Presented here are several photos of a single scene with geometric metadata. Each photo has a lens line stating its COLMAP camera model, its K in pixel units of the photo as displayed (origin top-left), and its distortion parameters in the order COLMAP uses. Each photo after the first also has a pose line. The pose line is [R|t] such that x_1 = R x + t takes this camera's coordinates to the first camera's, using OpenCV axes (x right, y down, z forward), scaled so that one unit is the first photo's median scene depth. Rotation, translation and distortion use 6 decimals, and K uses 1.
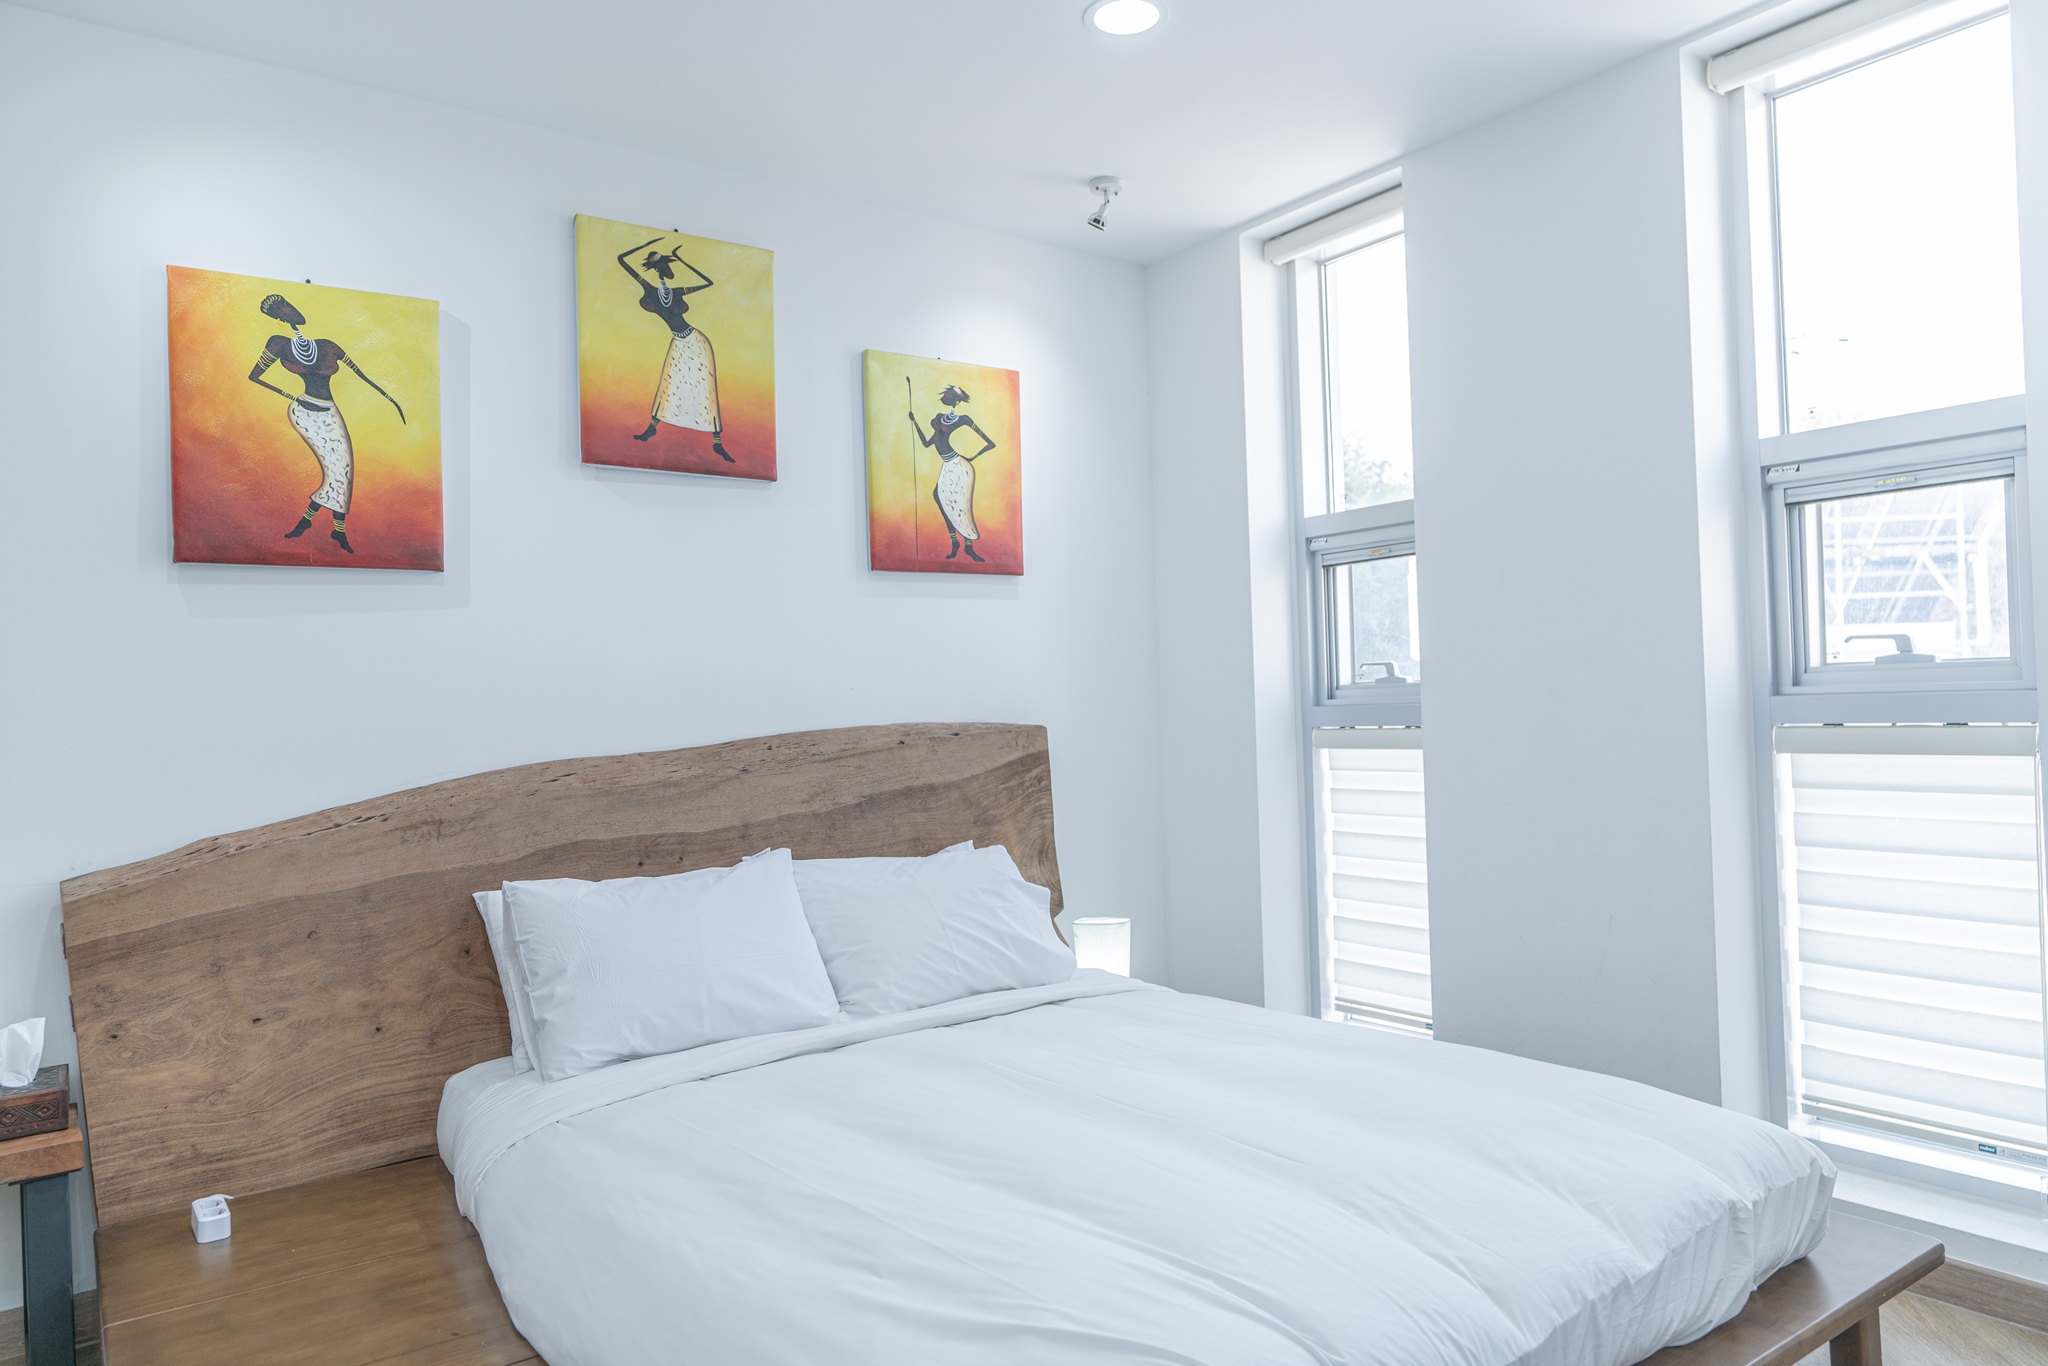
lens RADIAL K [[1366.9, 0, 1024.0], [0, 1366.9, 683.0], [0, 0, 1]] dist [-0.001006, 0.001884]
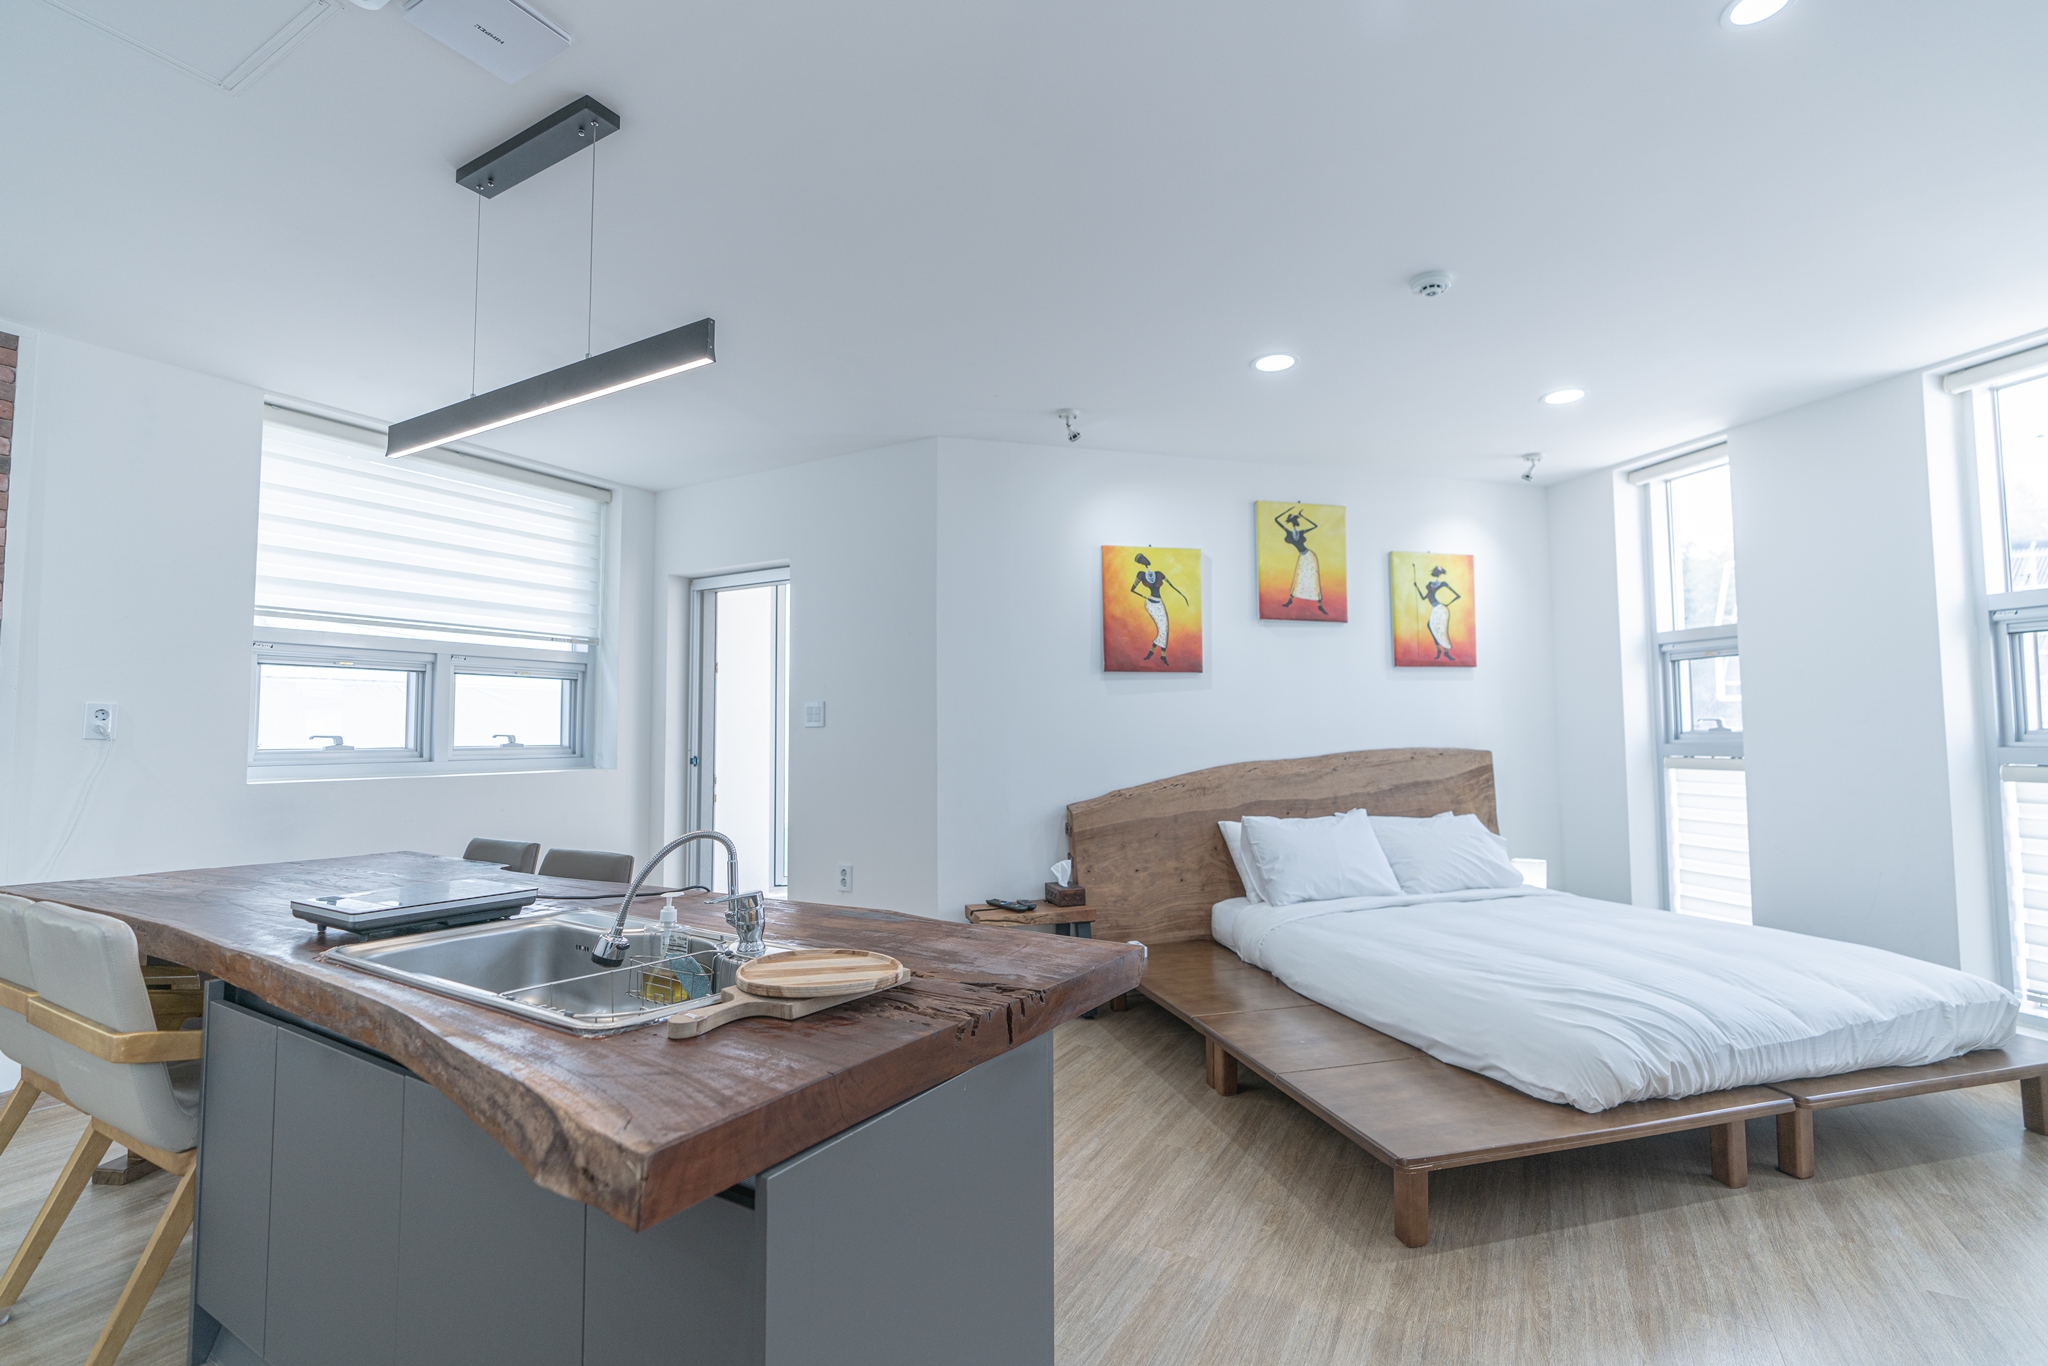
lens RADIAL K [[927.2, 0, 1024.0], [0, 927.2, 683.0], [0, 0, 1]] dist [-0.013837, 0.007627]
pose [[0.933485, 0.003265, -0.358602, -0.146479], [-0.013987, 0.999529, -0.027309, -0.019211], [0.358344, 0.030508, 0.933091, -0.433222]]
